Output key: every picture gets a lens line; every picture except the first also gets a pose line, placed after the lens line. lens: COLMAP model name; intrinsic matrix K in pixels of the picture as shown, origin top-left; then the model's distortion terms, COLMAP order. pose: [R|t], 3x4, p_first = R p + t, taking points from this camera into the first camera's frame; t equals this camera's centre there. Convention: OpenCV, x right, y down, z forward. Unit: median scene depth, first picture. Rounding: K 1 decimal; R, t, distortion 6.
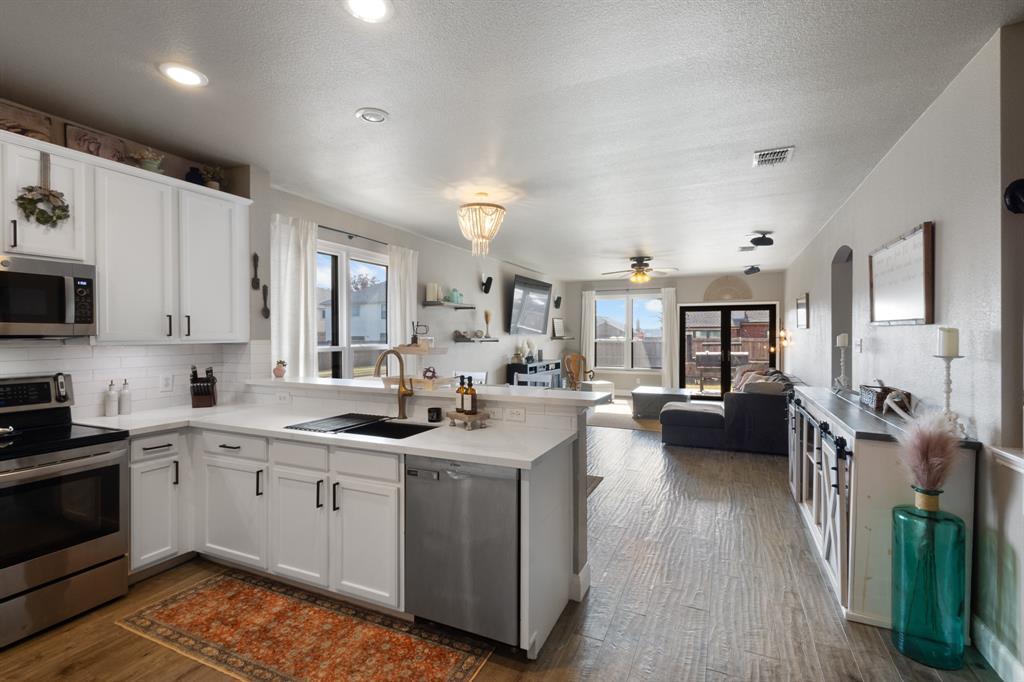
lens RADIAL K [[468.8, 0, 515.3], [0, 468.8, 336.7], [0, 0, 1]] dist [0.007870, -0.002634]
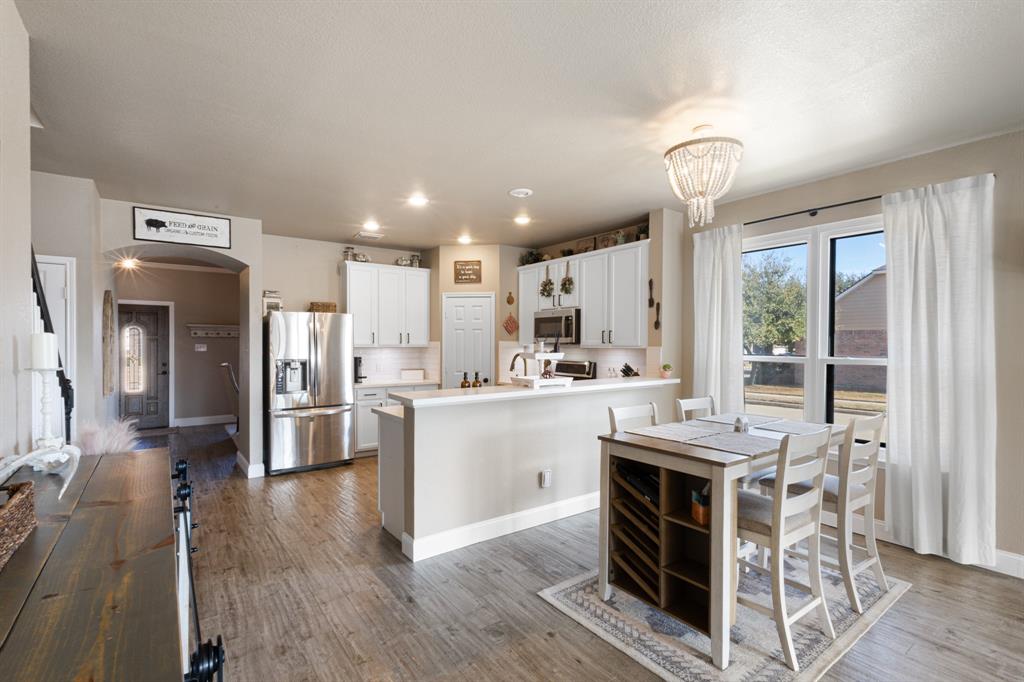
lens RADIAL K [[468.8, 0, 516.6], [0, 468.8, 350.8], [0, 0, 1]] dist [0.007870, -0.002634]
pose [[-0.488802, 0.018309, -0.872203, 0.741782], [-0.002063, 0.999753, 0.022142, -0.008204], [0.872393, 0.012622, -0.488643, 1.290571]]
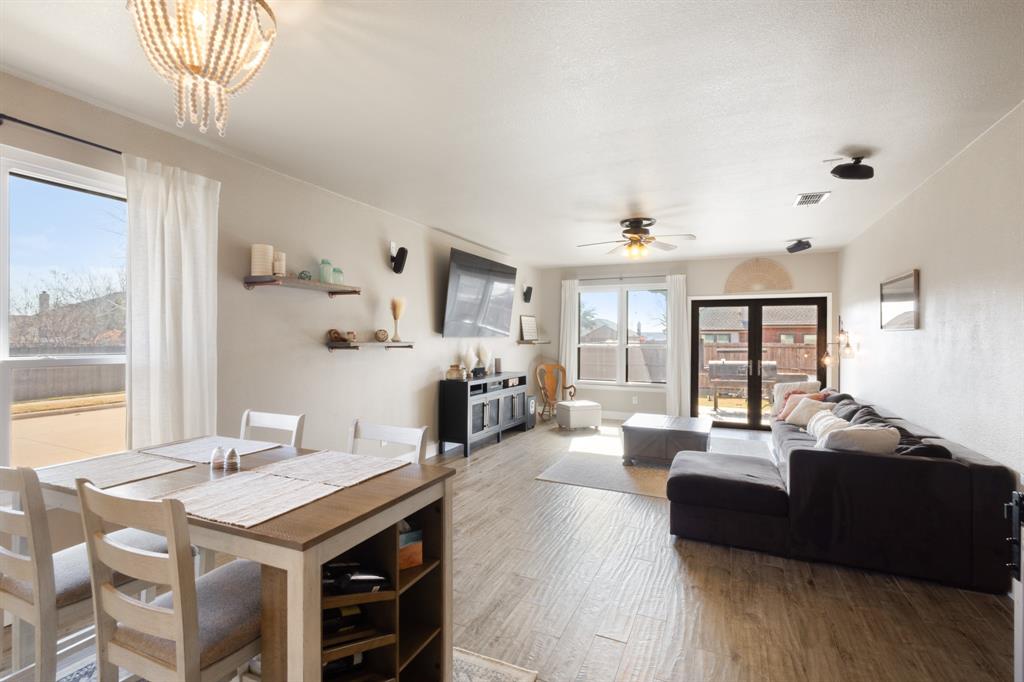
lens RADIAL K [[468.8, 0, 513.7], [0, 468.8, 339.6], [0, 0, 1]] dist [0.007870, -0.002634]
pose [[0.999974, 0.005873, -0.004275, 0.210656], [-0.005872, 0.999983, 0.000439, -0.003655], [0.004277, -0.000414, 0.999991, 0.735099]]
